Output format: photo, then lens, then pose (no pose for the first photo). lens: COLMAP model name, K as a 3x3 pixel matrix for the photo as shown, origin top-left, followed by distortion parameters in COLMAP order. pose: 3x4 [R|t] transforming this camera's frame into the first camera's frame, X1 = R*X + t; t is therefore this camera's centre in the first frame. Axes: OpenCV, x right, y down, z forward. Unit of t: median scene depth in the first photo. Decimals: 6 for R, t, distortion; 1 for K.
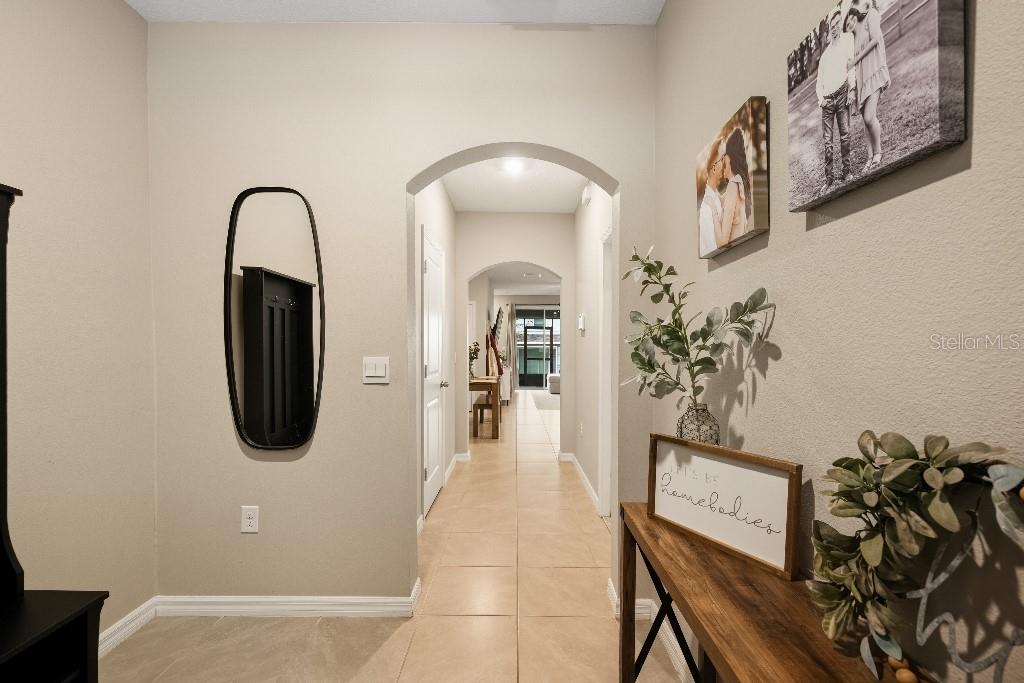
lens RADIAL K [[430.3, 0, 513.2], [0, 430.3, 343.8], [0, 0, 1]] dist [0.000652, -0.000005]
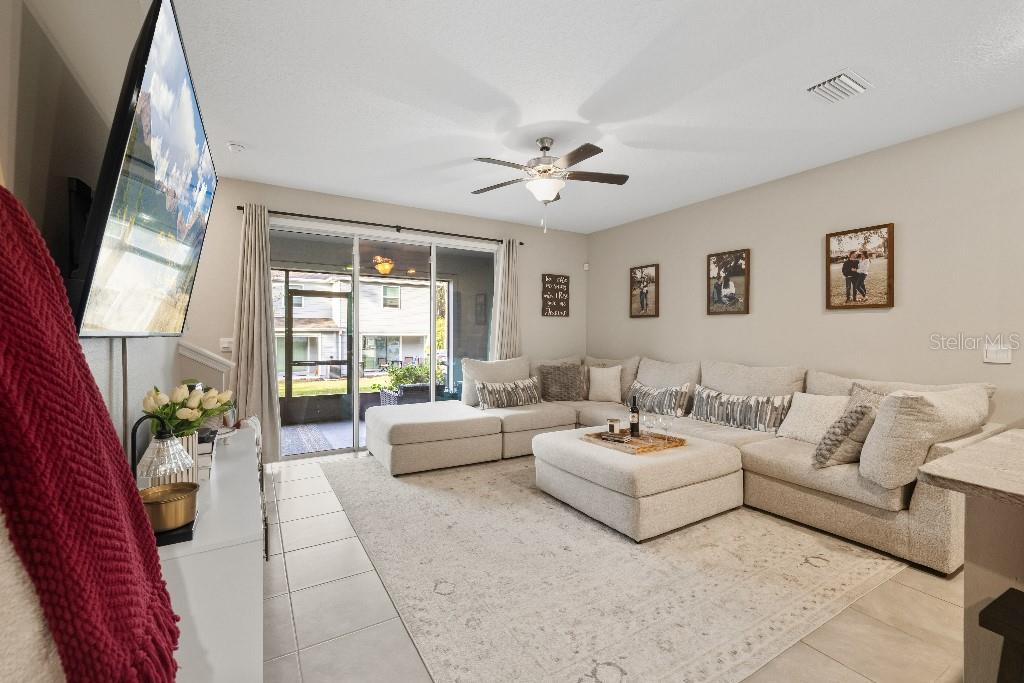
lens RADIAL K [[430.3, 0, 510.2], [0, 430.3, 333.7], [0, 0, 1]] dist [0.000652, -0.000005]
pose [[0.858065, 0.006116, 0.513505, -0.004117], [-0.004857, 0.999981, -0.003794, 0.004960], [-0.513518, 0.000761, 0.858078, 0.503164]]
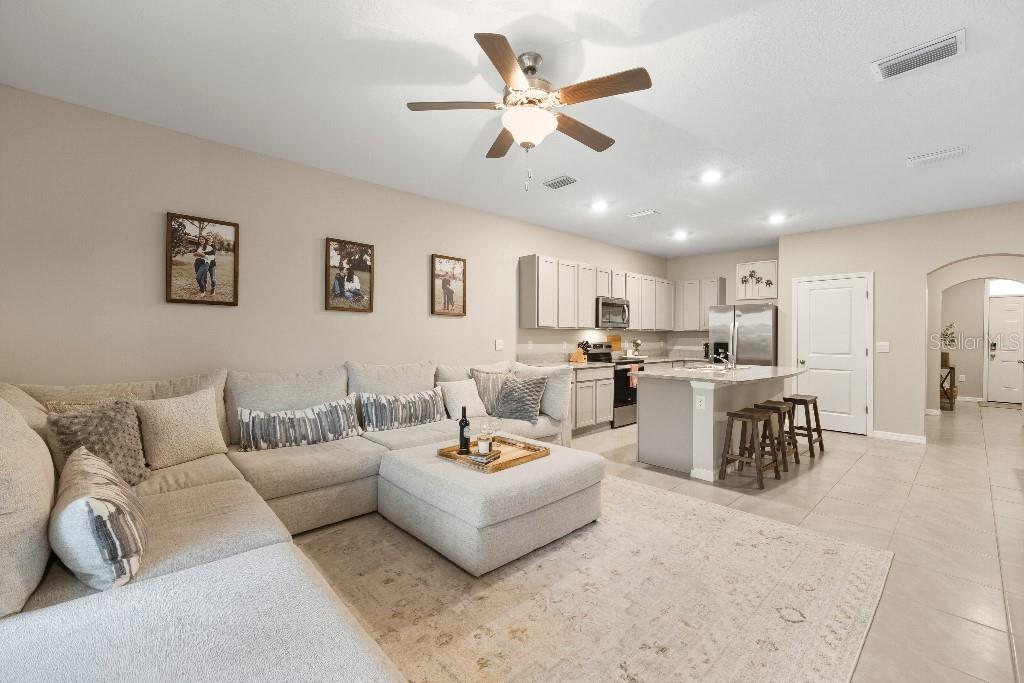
lens RADIAL K [[430.3, 0, 508.1], [0, 430.3, 338.2], [0, 0, 1]] dist [0.000652, -0.000005]
pose [[-0.680866, -0.003226, 0.732401, 0.014764], [-0.001630, 0.999994, 0.002888, 0.005526], [-0.732406, 0.000772, -0.680867, 0.793148]]
